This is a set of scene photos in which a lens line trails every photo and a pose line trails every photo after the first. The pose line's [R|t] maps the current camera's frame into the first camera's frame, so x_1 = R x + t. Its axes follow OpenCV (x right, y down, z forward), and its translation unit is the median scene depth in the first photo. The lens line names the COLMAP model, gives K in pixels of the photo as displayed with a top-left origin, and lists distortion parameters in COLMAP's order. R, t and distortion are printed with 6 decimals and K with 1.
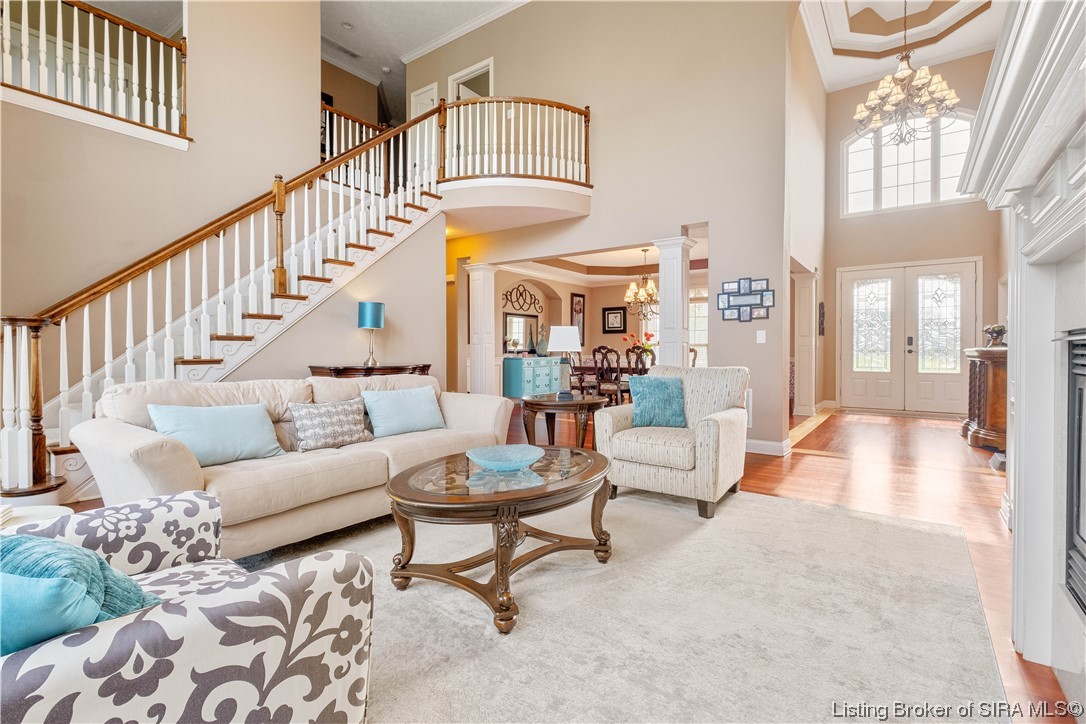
lens RADIAL K [[480.9, 0, 542.9], [0, 480.9, 354.3], [0, 0, 1]] dist [0.004490, -0.004818]
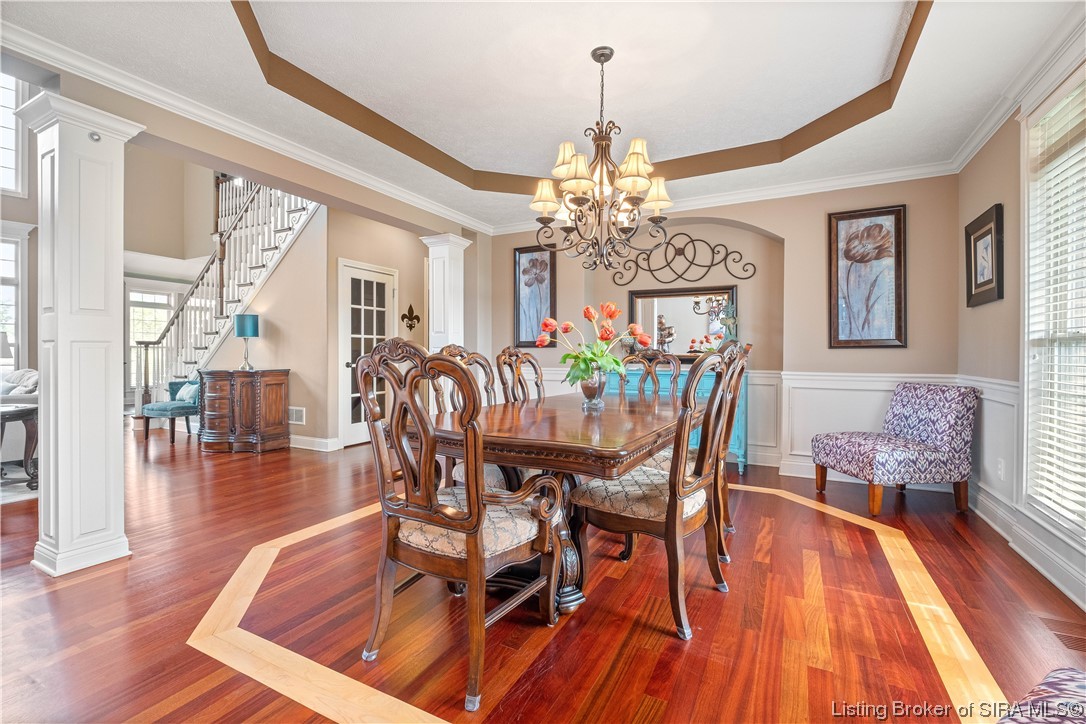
lens RADIAL K [[480.9, 0, 541.6], [0, 480.9, 357.4], [0, 0, 1]] dist [0.004490, -0.004818]
pose [[0.174602, -0.002260, -0.984637, 0.452573], [-0.011209, 0.999928, -0.004283, -0.003202], [0.984575, 0.011784, 0.174564, 0.753122]]
